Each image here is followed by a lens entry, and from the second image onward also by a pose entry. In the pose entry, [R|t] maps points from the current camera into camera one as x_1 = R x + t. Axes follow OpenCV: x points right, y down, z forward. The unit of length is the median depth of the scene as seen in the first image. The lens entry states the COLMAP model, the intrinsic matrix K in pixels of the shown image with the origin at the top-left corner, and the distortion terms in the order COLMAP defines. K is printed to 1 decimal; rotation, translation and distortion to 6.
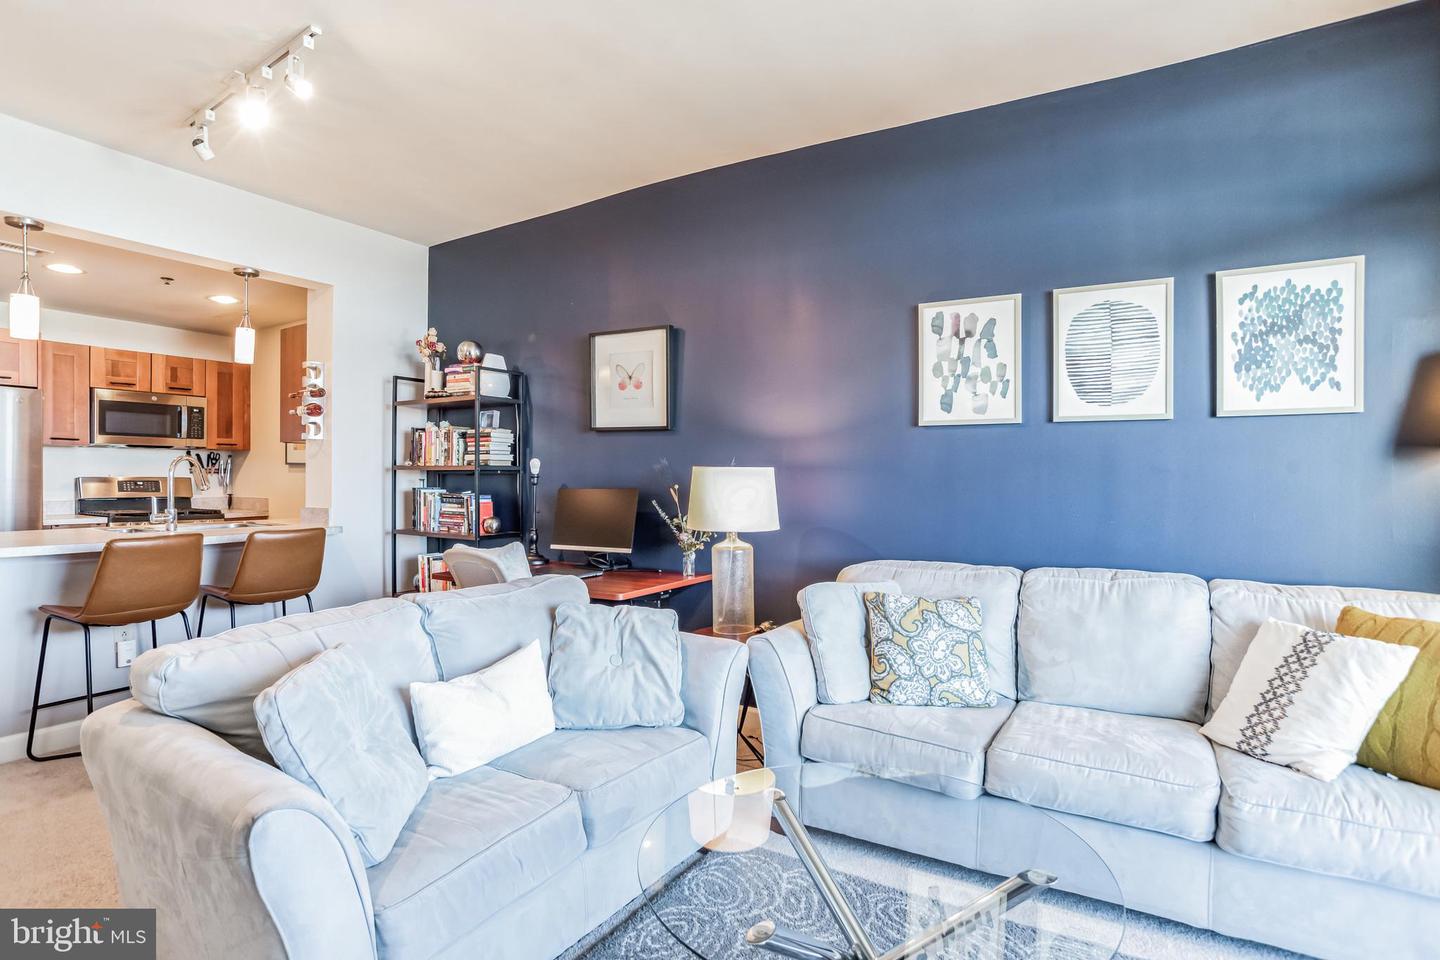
lens RADIAL K [[738.3, 0, 713.5], [0, 738.3, 483.8], [0, 0, 1]] dist [-0.110603, 0.058330]
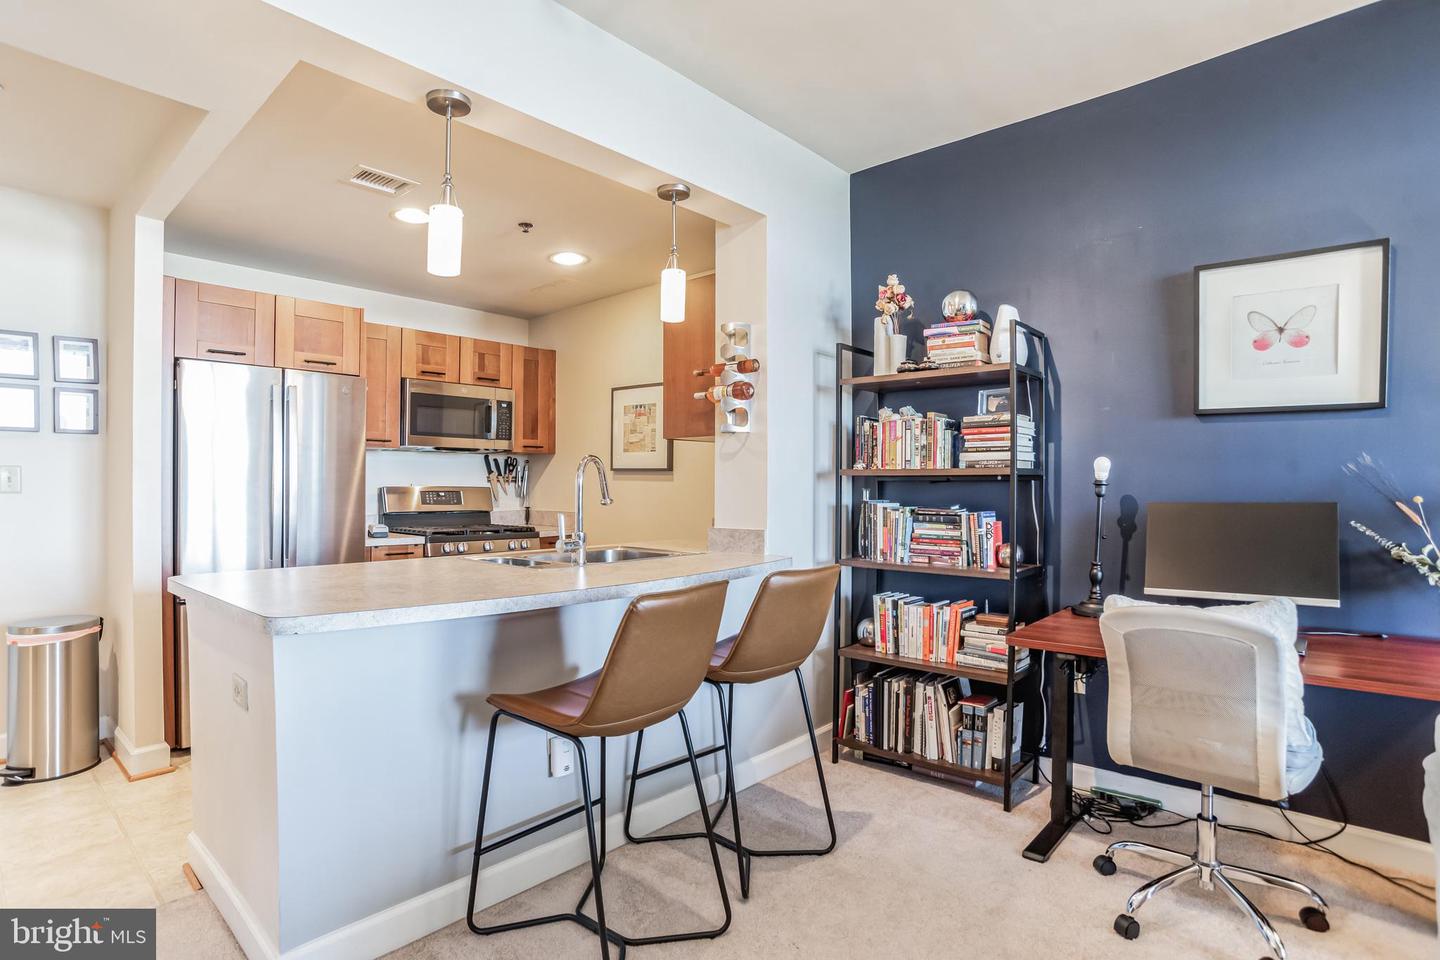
lens RADIAL K [[738.3, 0, 713.5], [0, 738.3, 483.8], [0, 0, 1]] dist [-0.110603, 0.058330]
pose [[0.983129, -0.003370, -0.182885, -0.439738], [0.001088, 0.999920, -0.012573, -0.002260], [0.182913, 0.012162, 0.983054, 0.274989]]
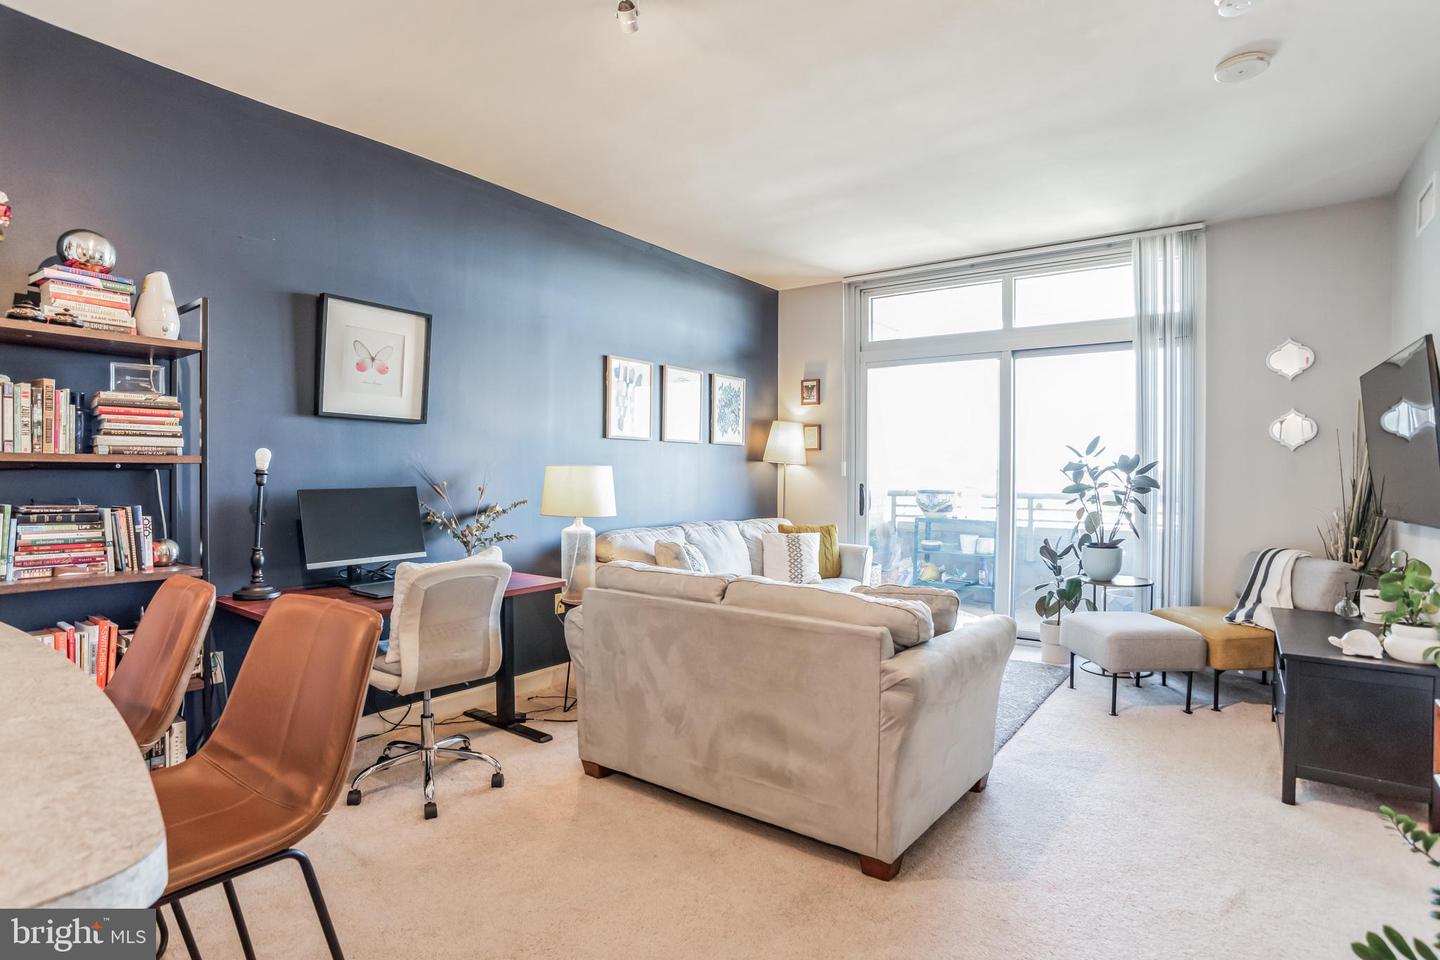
lens RADIAL K [[738.3, 0, 713.5], [0, 738.3, 483.8], [0, 0, 1]] dist [-0.110603, 0.058330]
pose [[0.089523, -0.016479, 0.995848, -0.830252], [0.007554, 0.999846, 0.015866, -0.007288], [-0.995956, 0.006102, 0.089634, 0.471866]]
